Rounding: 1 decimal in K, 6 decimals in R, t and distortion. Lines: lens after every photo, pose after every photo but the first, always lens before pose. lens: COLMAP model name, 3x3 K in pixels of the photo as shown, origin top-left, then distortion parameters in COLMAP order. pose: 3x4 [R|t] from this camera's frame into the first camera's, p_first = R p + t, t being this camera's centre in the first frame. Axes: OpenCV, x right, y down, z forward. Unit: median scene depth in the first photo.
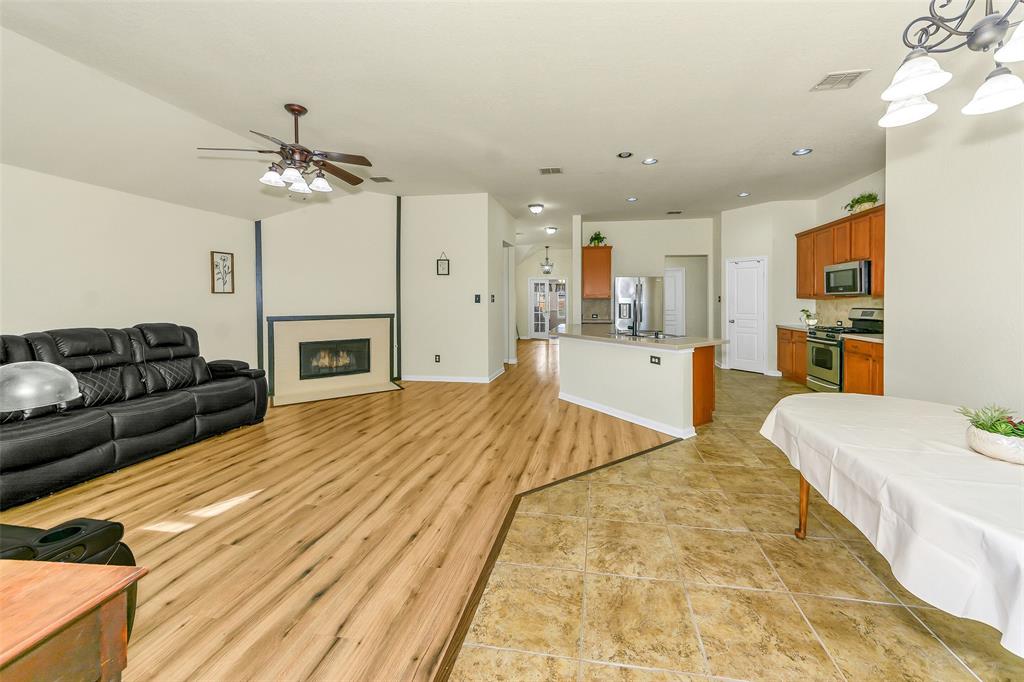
lens RADIAL K [[380.4, 0, 542.2], [0, 380.4, 300.7], [0, 0, 1]] dist [-0.000832, -0.000161]
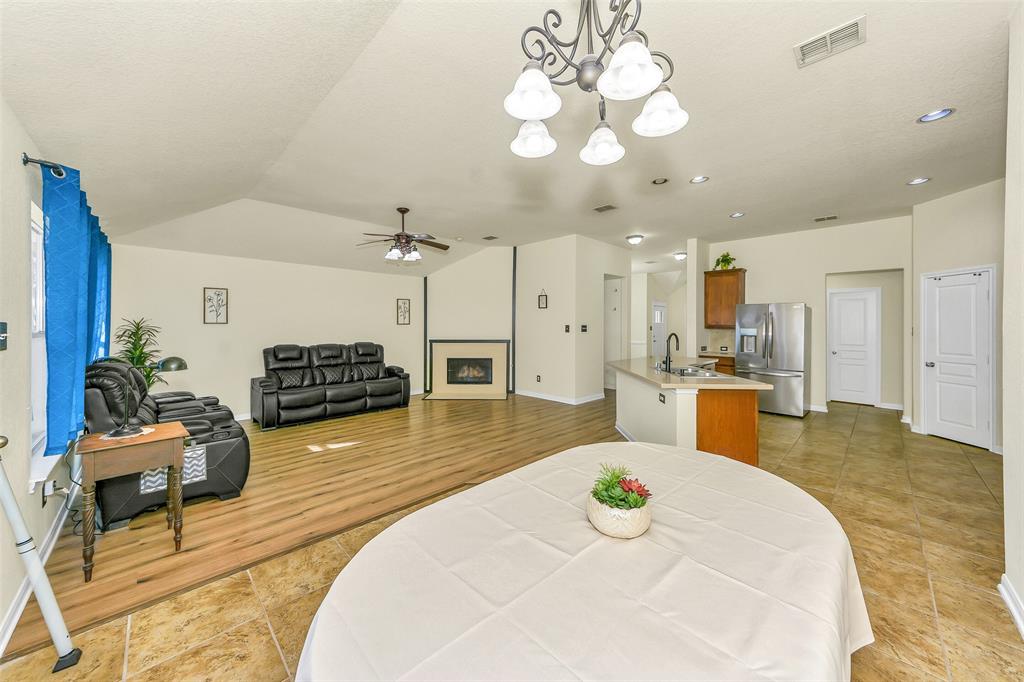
lens RADIAL K [[363.6, 0, 515.1], [0, 363.6, 322.3], [0, 0, 1]] dist [0.015670, -0.000005]
pose [[0.805374, -0.000836, -0.592766, 0.422928], [-0.005235, 0.999950, -0.008524, -0.017104], [0.592744, 0.009968, 0.805330, 0.042872]]
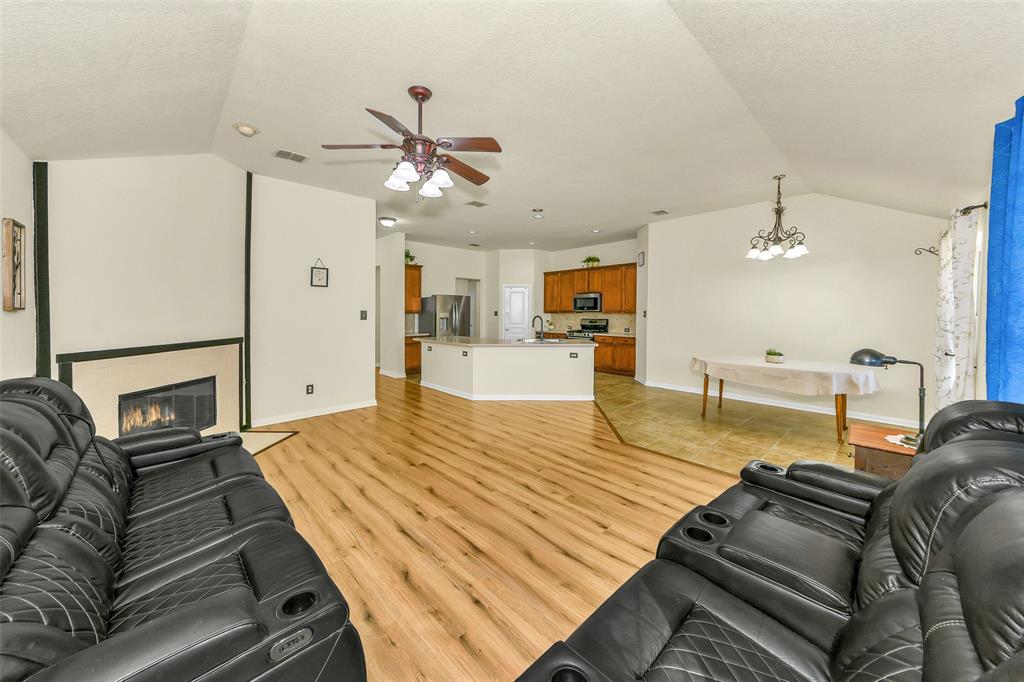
lens RADIAL K [[363.6, 0, 515.1], [0, 363.6, 322.3], [0, 0, 1]] dist [0.015670, -0.000005]
pose [[0.618508, -0.023056, 0.785440, -0.778696], [-0.000216, 0.999564, 0.029511, -0.016743], [-0.785778, -0.018423, 0.618234, 0.216845]]
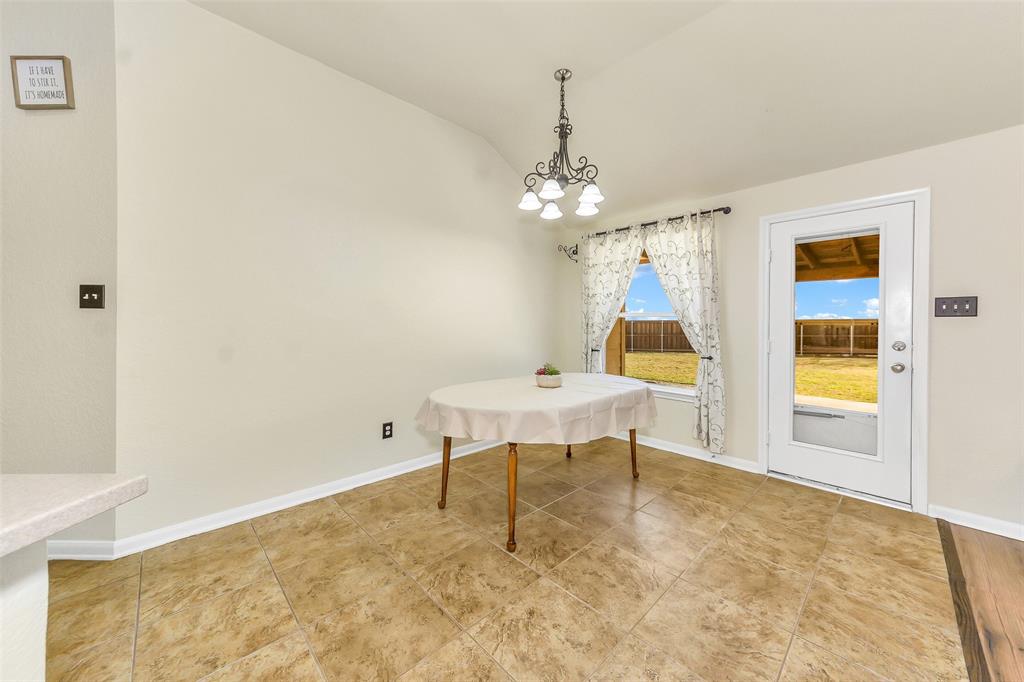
lens RADIAL K [[378.1, 0, 525.4], [0, 378.1, 321.5], [0, 0, 1]] dist [0.031888, 0.000071]
pose [[-0.810005, -0.003461, 0.586412, 0.033304], [-0.010249, 0.999913, -0.008255, 0.019731], [-0.586333, -0.012697, -0.809971, 0.758333]]
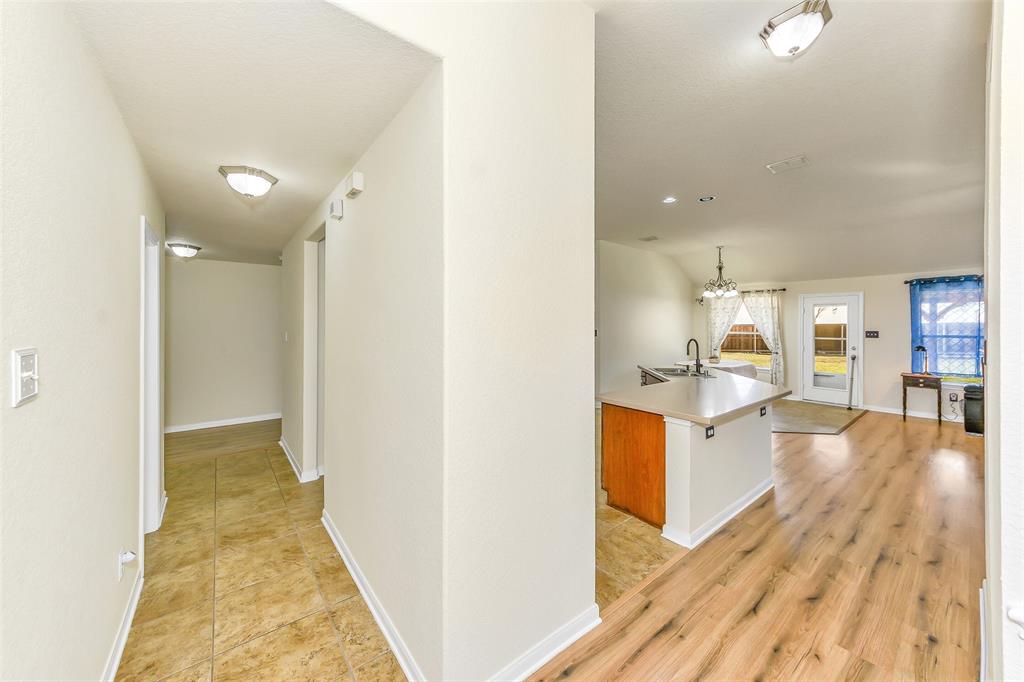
lens RADIAL K [[366.2, 0, 514.6], [0, 366.2, 322.9], [0, 0, 1]] dist [-0.001881, 0.003108]
pose [[-0.731707, -0.004369, 0.681605, -0.073793], [-0.007620, 0.999969, -0.001771, -0.038127], [-0.681577, -0.006490, -0.731718, 1.868705]]
